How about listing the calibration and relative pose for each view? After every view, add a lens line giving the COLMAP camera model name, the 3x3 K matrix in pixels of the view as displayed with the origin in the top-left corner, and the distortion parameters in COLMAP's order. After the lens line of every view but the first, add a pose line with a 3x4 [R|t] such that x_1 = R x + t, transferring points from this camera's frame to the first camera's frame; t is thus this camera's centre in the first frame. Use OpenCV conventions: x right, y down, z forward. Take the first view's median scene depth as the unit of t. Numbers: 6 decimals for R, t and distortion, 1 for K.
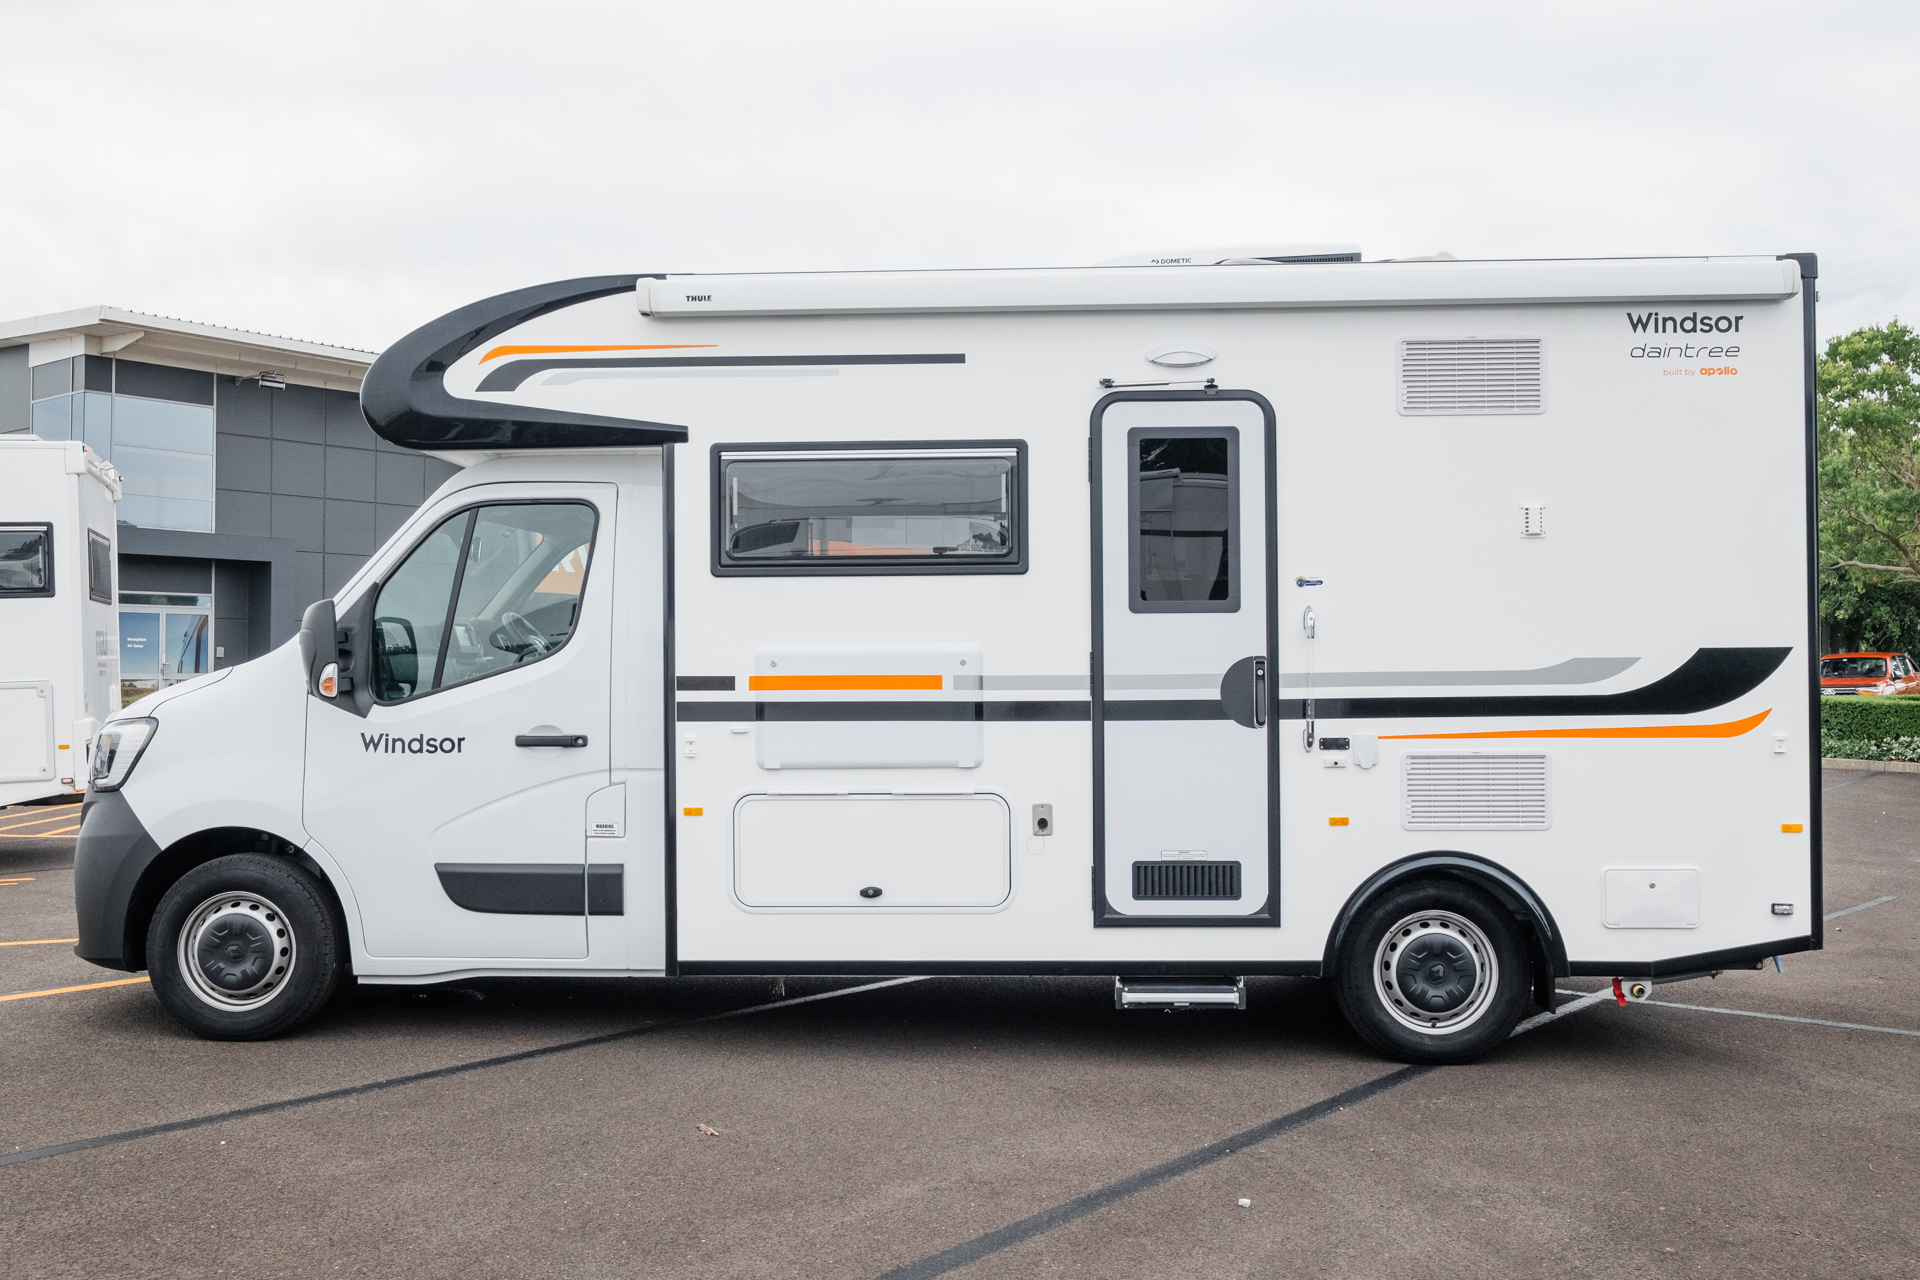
lens RADIAL K [[1761.9, 0, 965.2], [0, 1761.9, 633.2], [0, 0, 1]] dist [-0.017348, -0.004098]
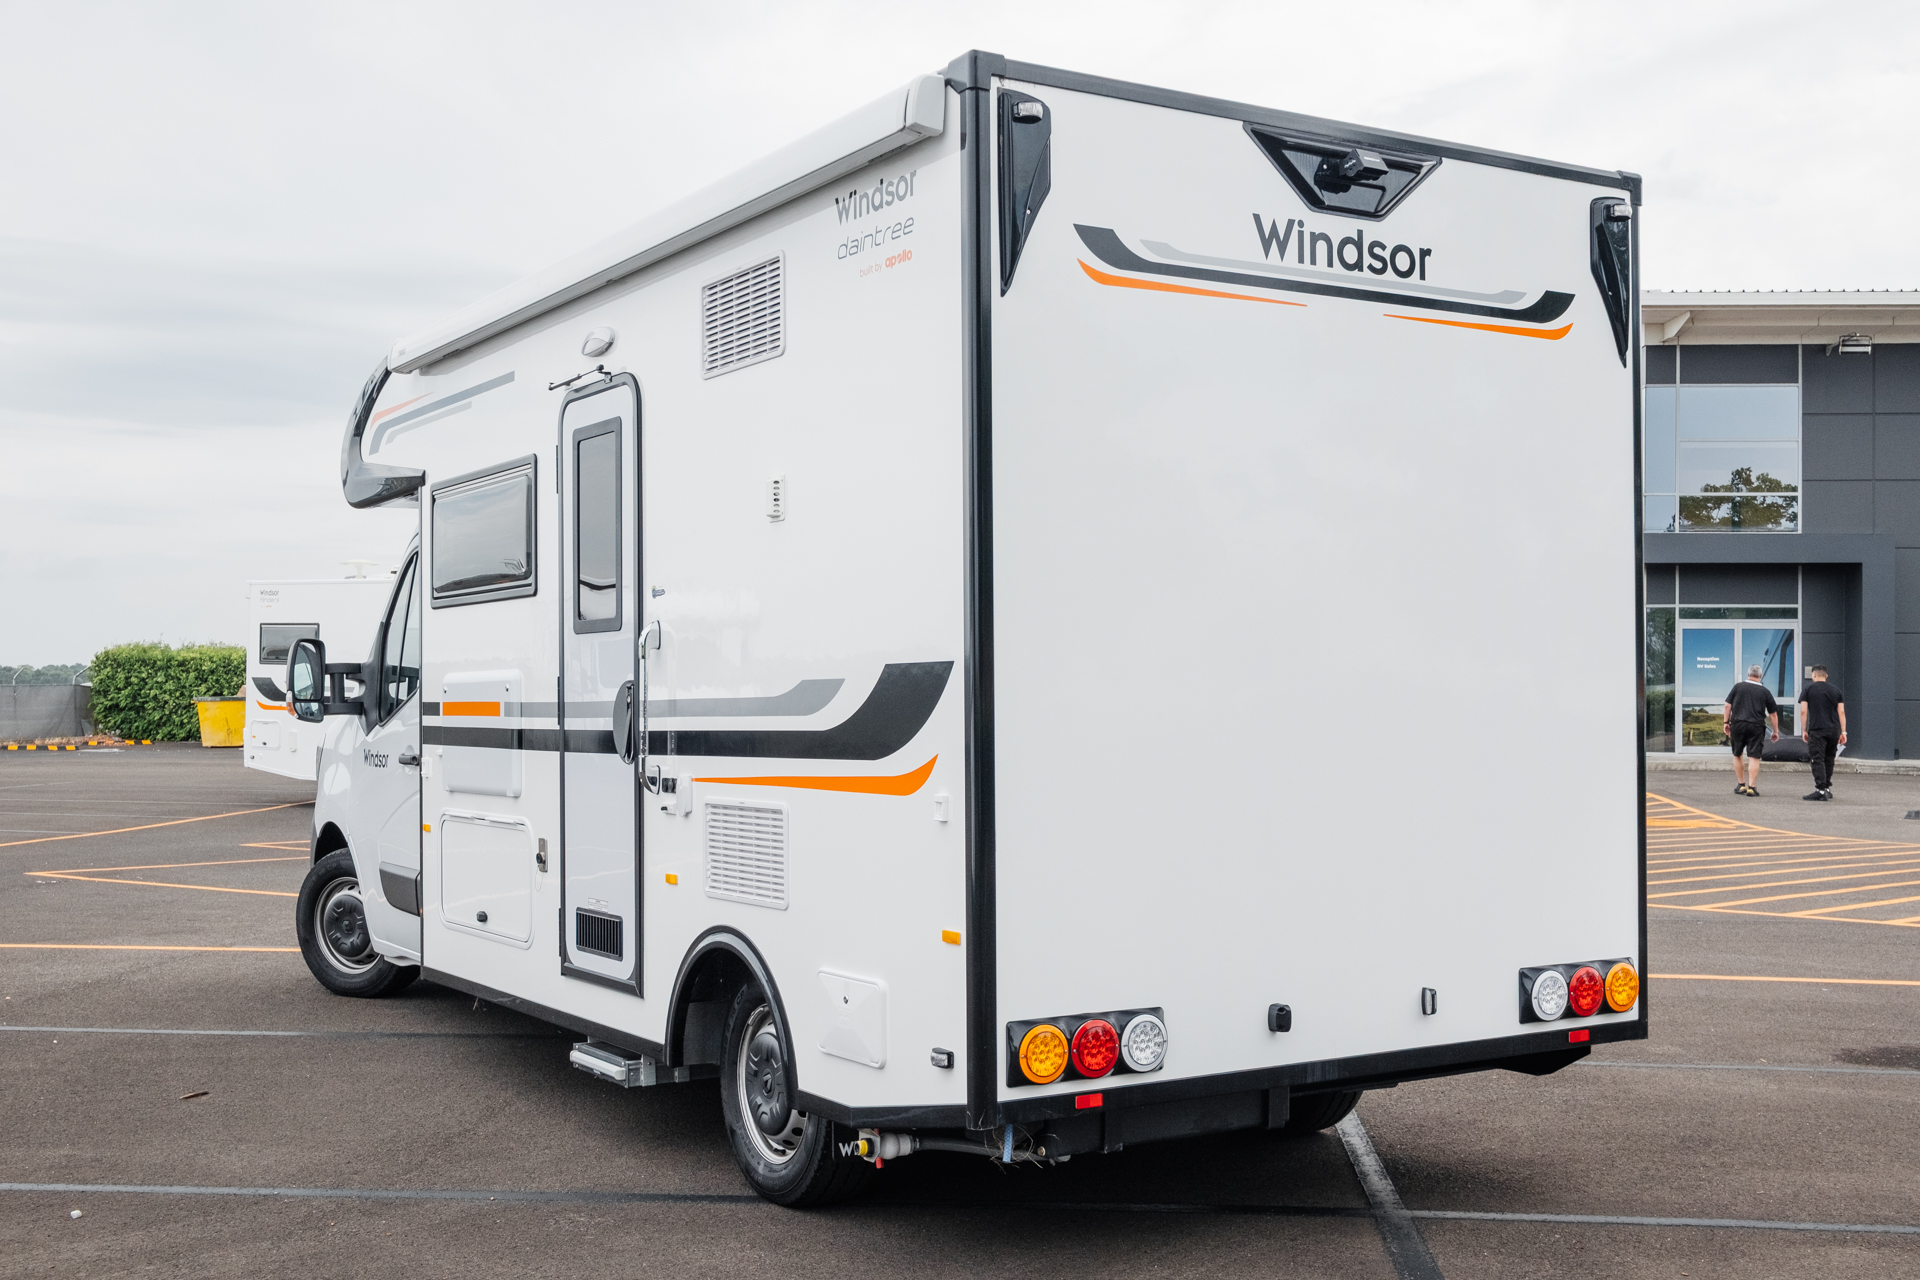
lens RADIAL K [[2101.7, 0, 964.4], [0, 2101.7, 655.0], [0, 0, 1]] dist [-0.012895, 0.000000]
pose [[0.568385, -0.017210, -0.822583, 1.095103], [0.019653, 0.999780, -0.007337, 0.011234], [0.822528, -0.011996, 0.568598, 0.545808]]
